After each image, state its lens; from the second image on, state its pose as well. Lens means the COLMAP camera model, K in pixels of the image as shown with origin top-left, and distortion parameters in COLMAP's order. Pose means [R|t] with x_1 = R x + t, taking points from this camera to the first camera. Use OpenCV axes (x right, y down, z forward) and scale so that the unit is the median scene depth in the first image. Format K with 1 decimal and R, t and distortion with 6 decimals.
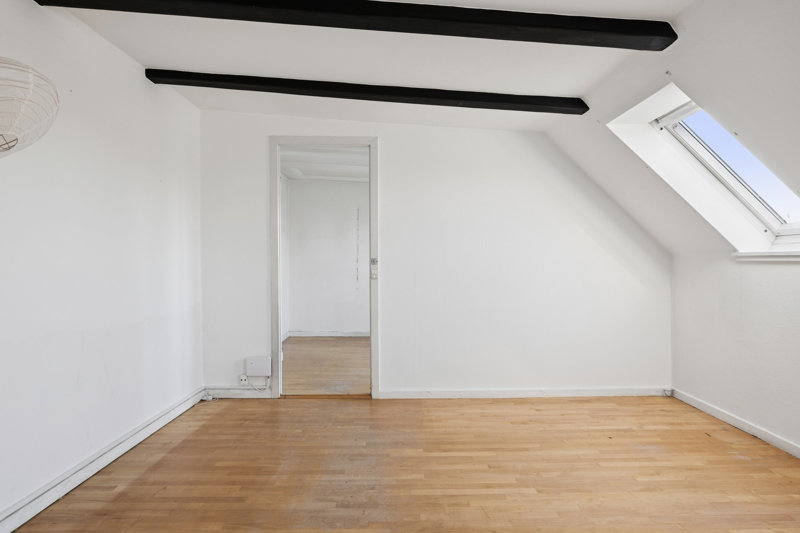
lens RADIAL K [[469.4, 0, 401.4], [0, 469.4, 278.2], [0, 0, 1]] dist [-0.002193, -0.000365]
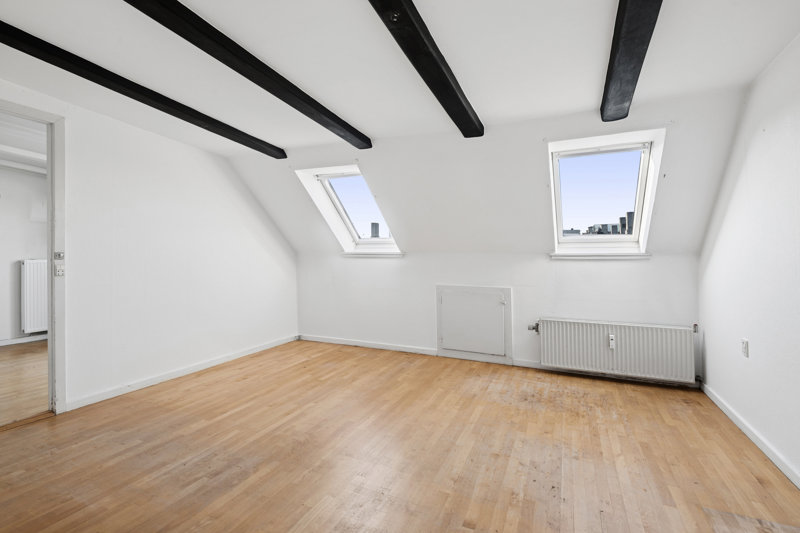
lens RADIAL K [[364.7, 0, 424.4], [0, 364.7, 253.9], [0, 0, 1]] dist [-0.001829, -0.000575]
pose [[0.383744, 0.008184, 0.923403, -0.549991], [0.029557, 0.999340, -0.021140, -0.006609], [-0.922966, 0.035405, 0.383249, 0.137856]]
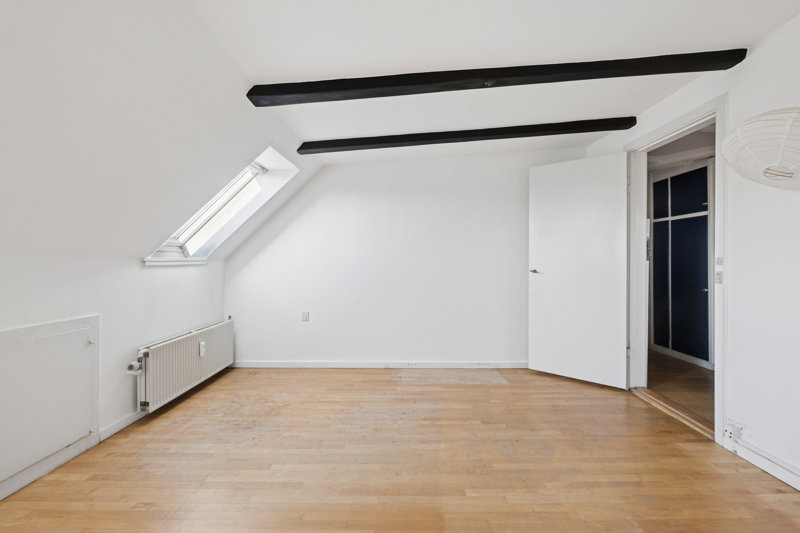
lens RADIAL K [[352.0, 0, 402.0], [0, 352.0, 259.3], [0, 0, 1]] dist [-0.001739, -0.000249]
pose [[-0.999959, 0.001946, 0.008900, 0.109206], [0.002228, 0.999494, 0.031744, -0.043665], [-0.008833, 0.031763, -0.999456, 1.088620]]
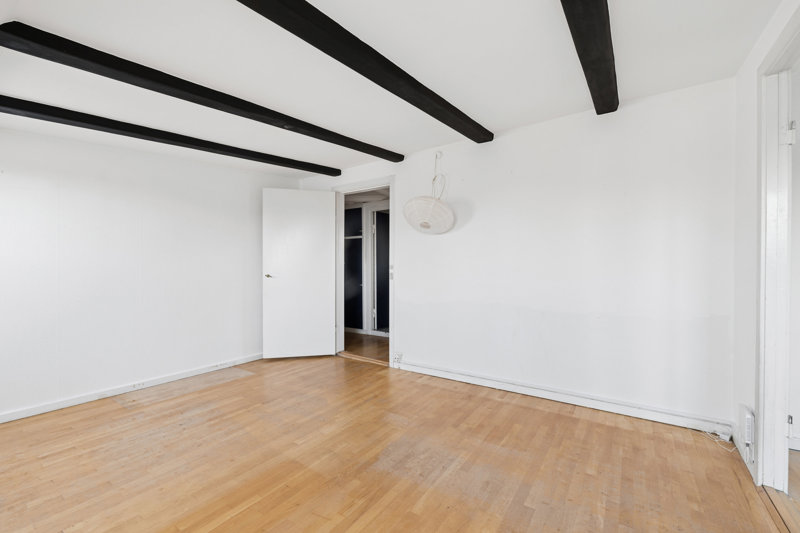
lens RADIAL K [[333.1, 0, 402.6], [0, 333.1, 269.3], [0, 0, 1]] dist [0.000191, -0.000100]
pose [[-0.575533, 0.009909, -0.817718, 0.476397], [-0.025820, 0.999208, 0.030280, -0.045608], [0.817371, 0.038541, -0.574822, 1.111271]]
